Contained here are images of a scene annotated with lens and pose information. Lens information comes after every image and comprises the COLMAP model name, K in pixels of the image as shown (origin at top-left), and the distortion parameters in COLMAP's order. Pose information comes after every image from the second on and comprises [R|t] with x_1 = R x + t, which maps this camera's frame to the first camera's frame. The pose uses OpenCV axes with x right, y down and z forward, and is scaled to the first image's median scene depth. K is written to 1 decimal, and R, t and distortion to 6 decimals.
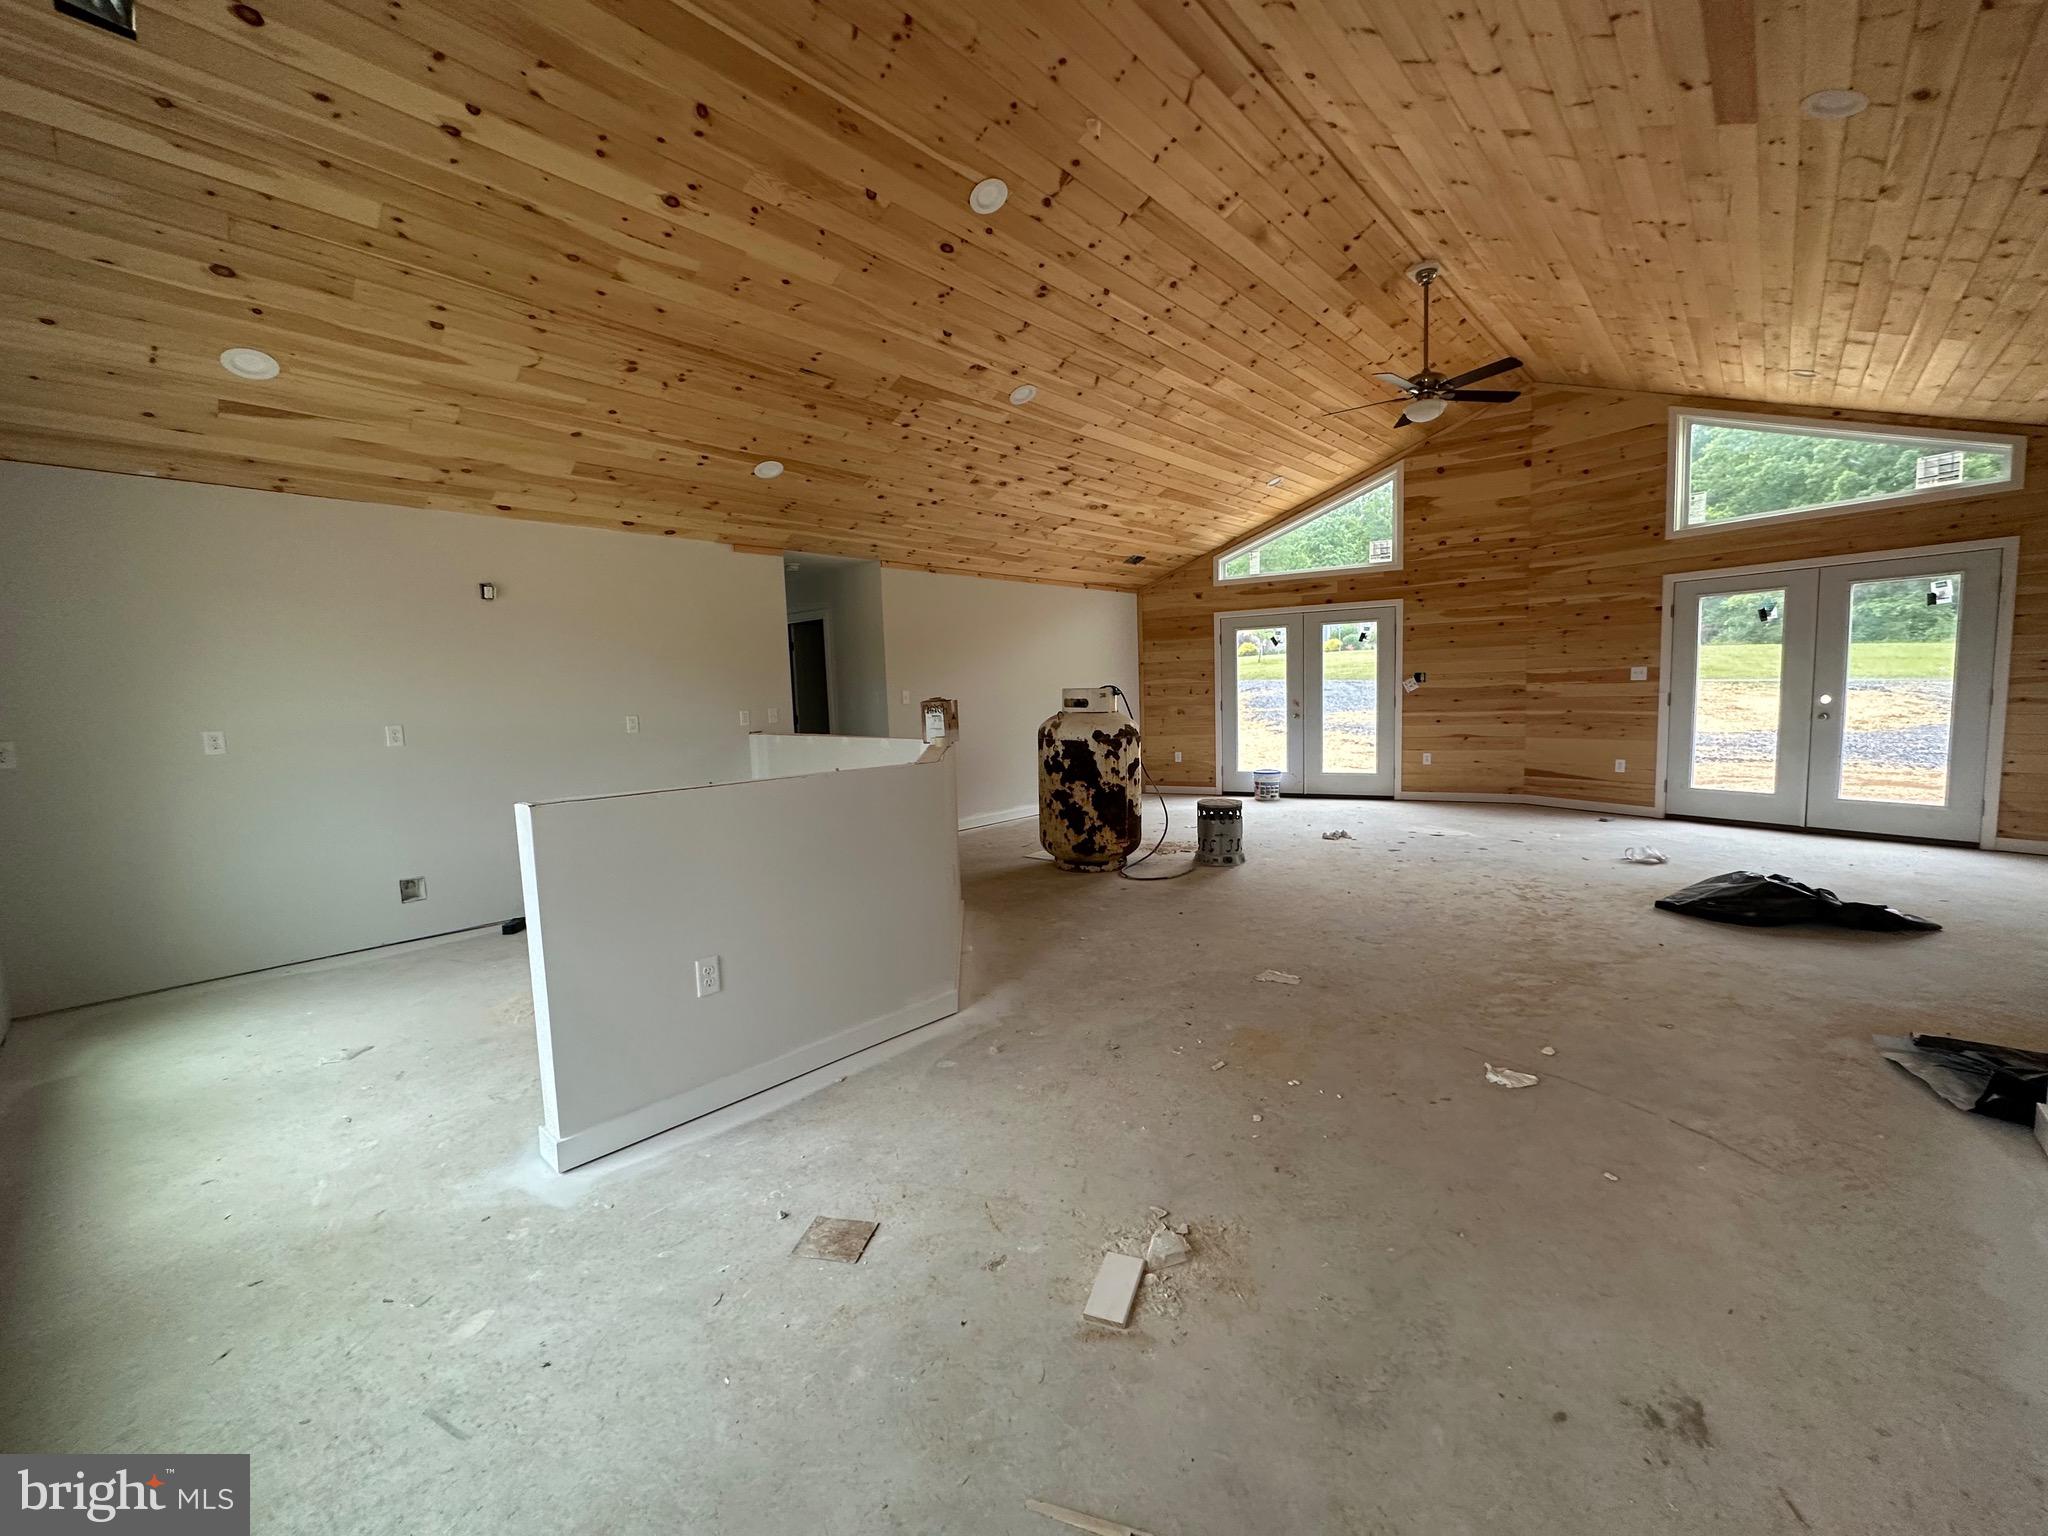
lens RADIAL K [[815.7, 0, 1024.6], [0, 815.7, 777.4], [0, 0, 1]] dist [-0.000312, 0.000695]
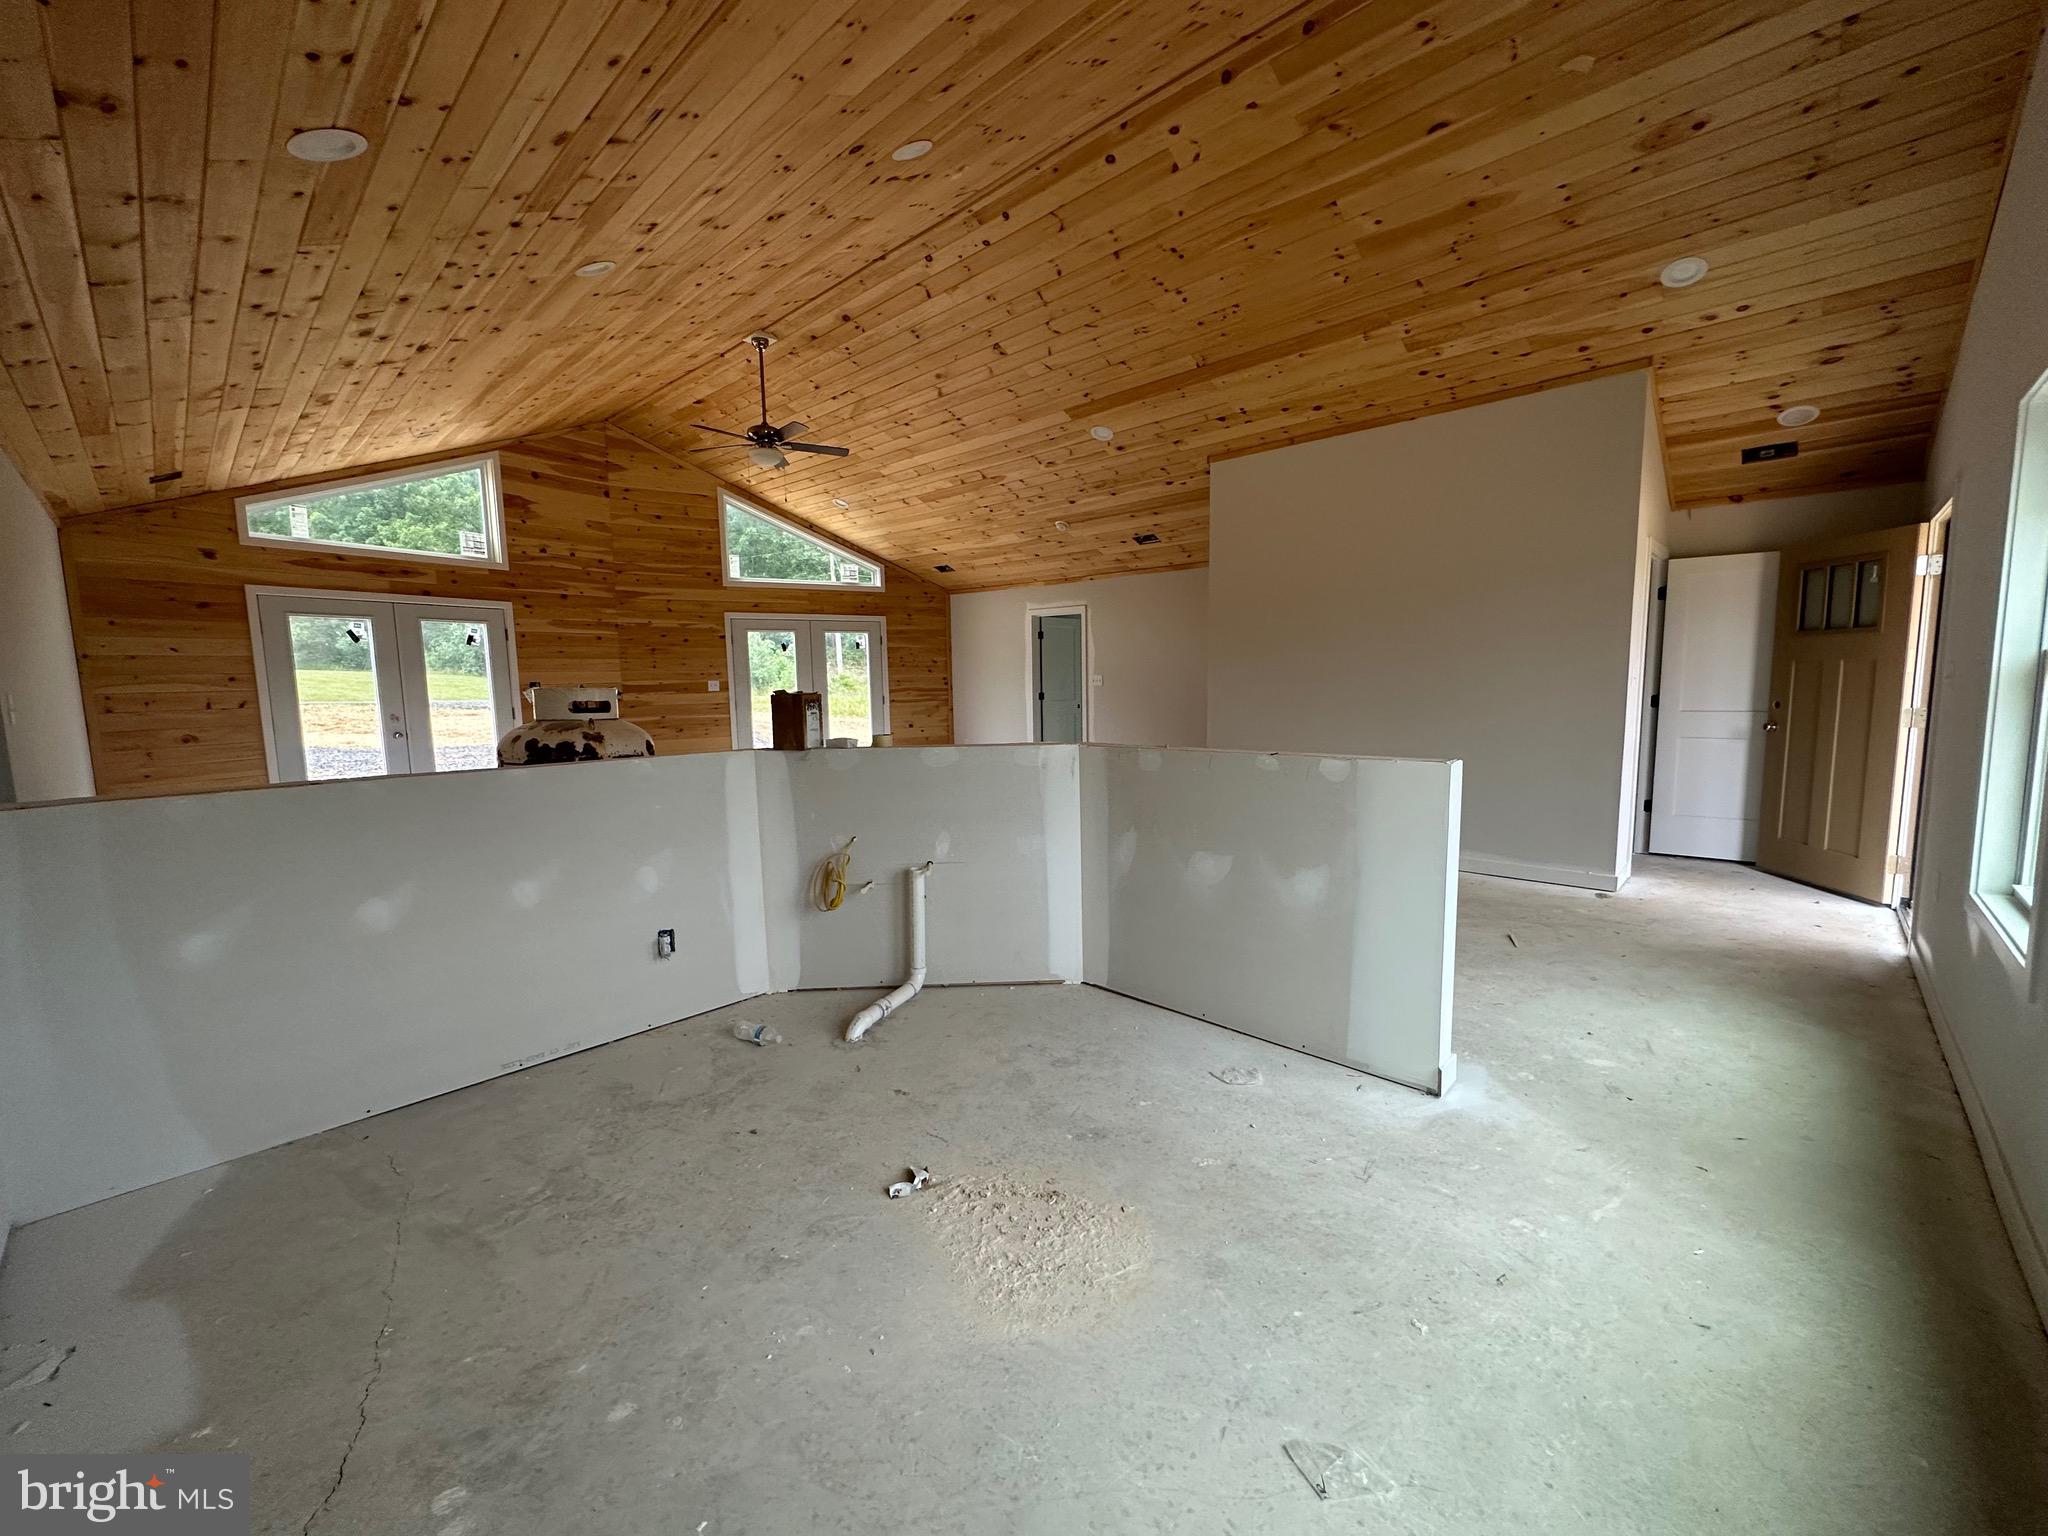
lens RADIAL K [[815.7, 0, 1029.6], [0, 815.7, 772.3], [0, 0, 1]] dist [-0.000312, 0.000695]
pose [[0.017044, -0.085977, 0.996151, -0.495385], [0.127757, 0.988317, 0.083115, -0.032261], [-0.991659, 0.125849, 0.027829, 0.443661]]
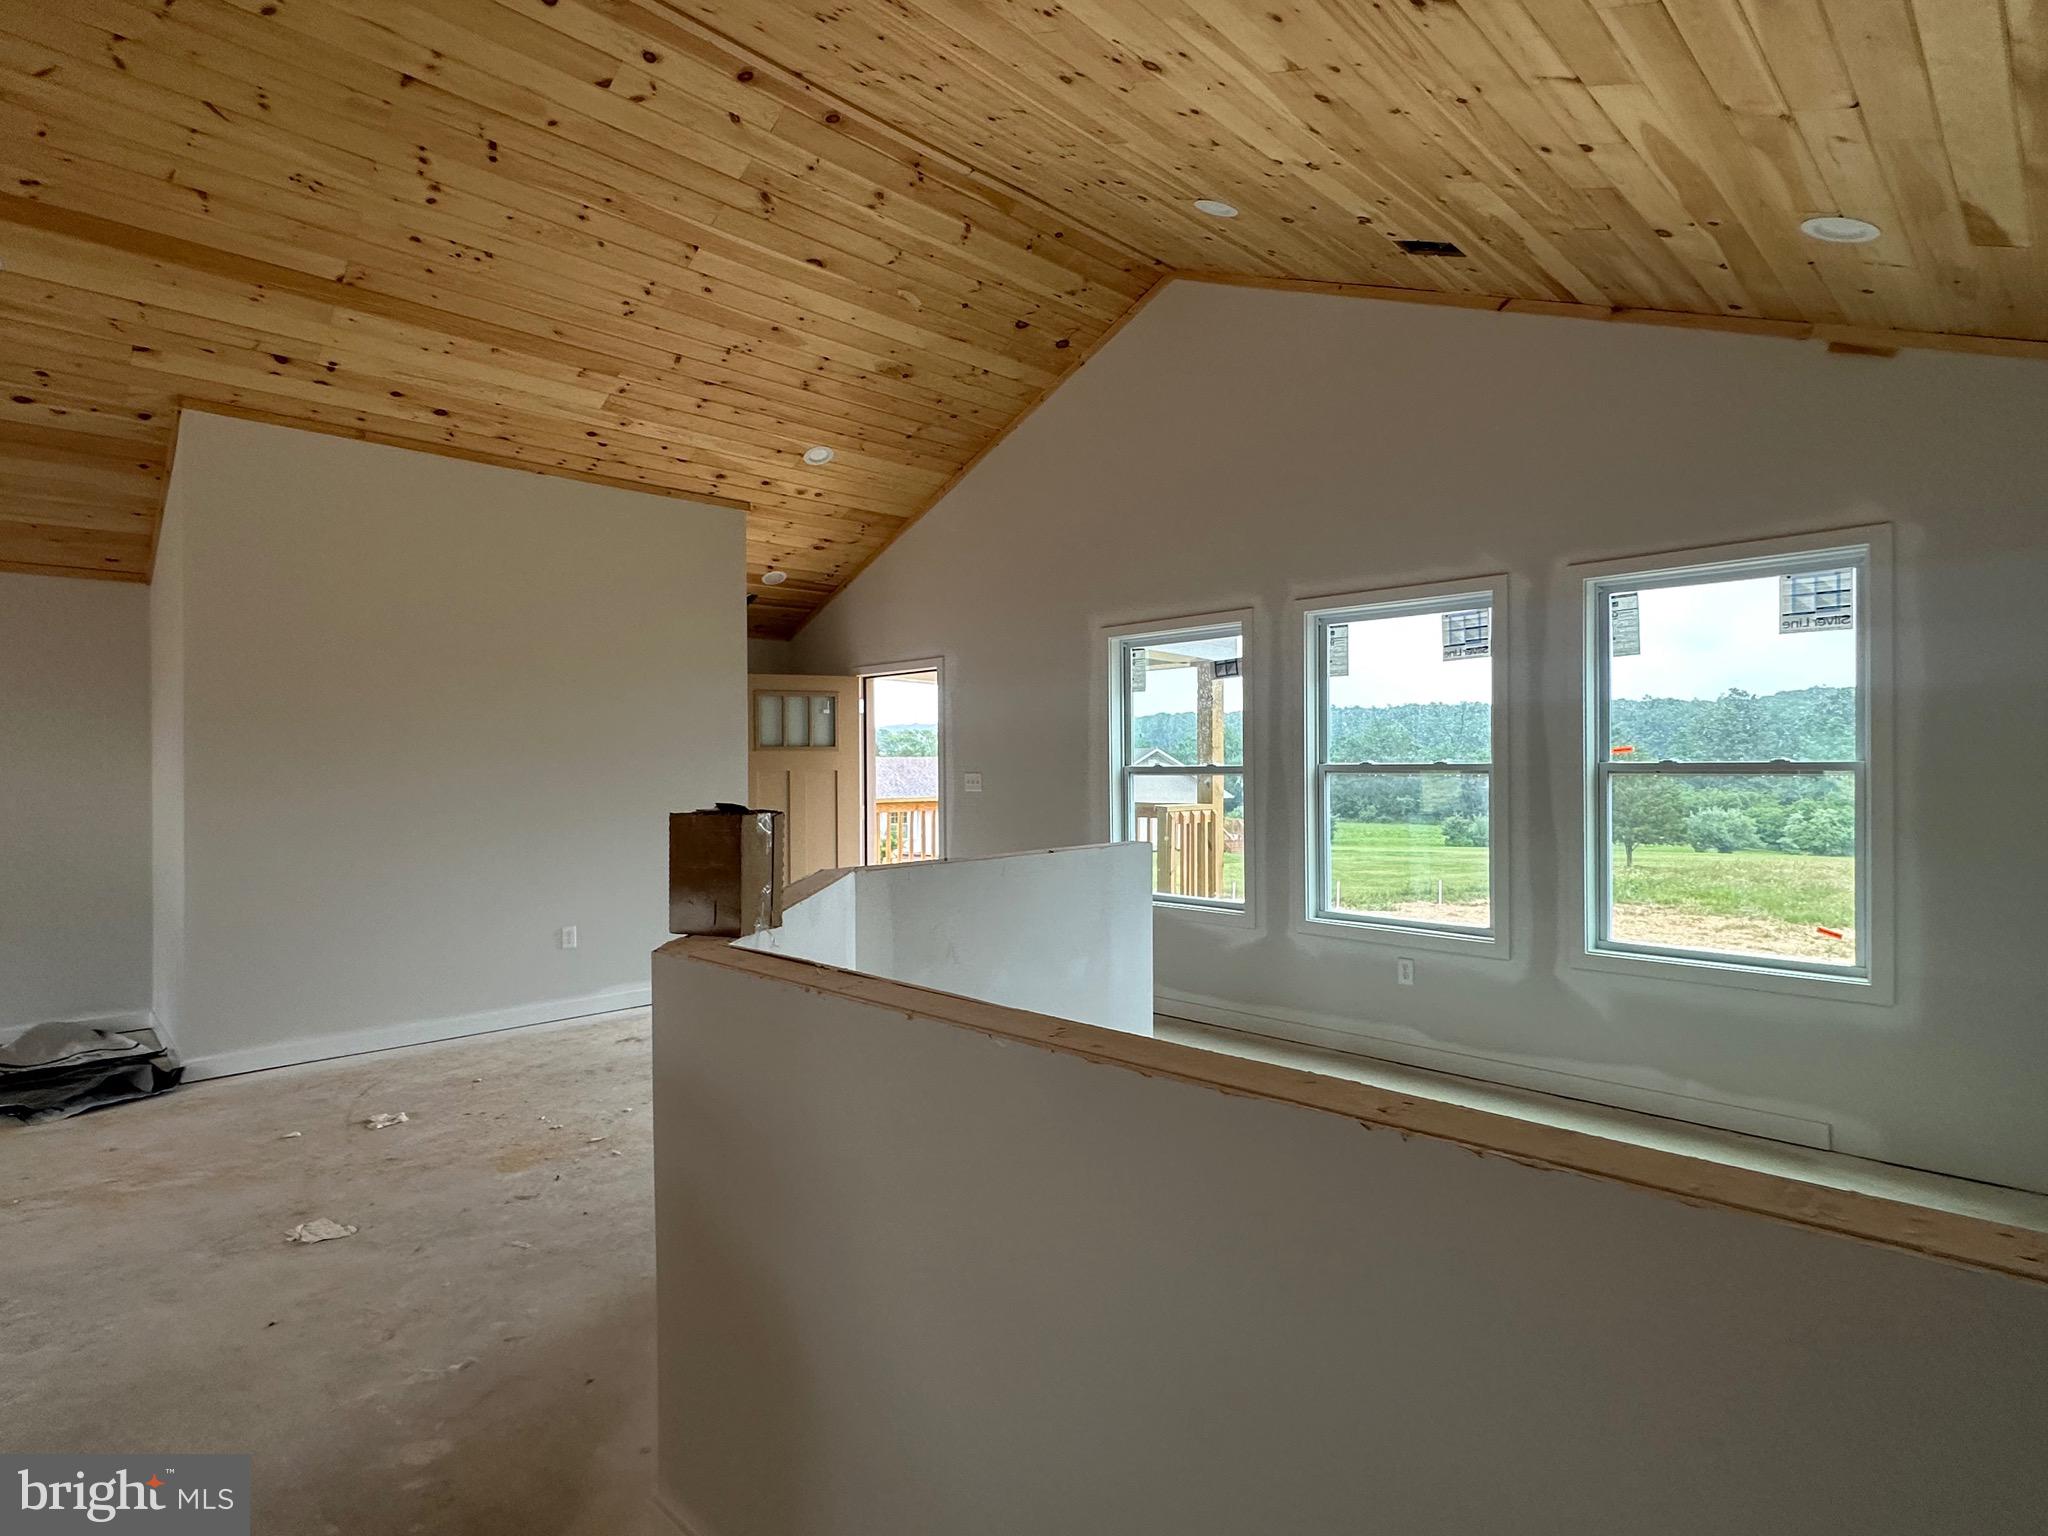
lens RADIAL K [[1030.1, 0, 1017.4], [0, 1030.1, 773.5], [0, 0, 1]] dist [-0.005800, 0.000105]
pose [[-0.997451, 0.041553, 0.058015, -0.145650], [0.048117, 0.991994, 0.116760, -0.088619], [-0.052698, 0.119254, -0.991464, 0.815096]]
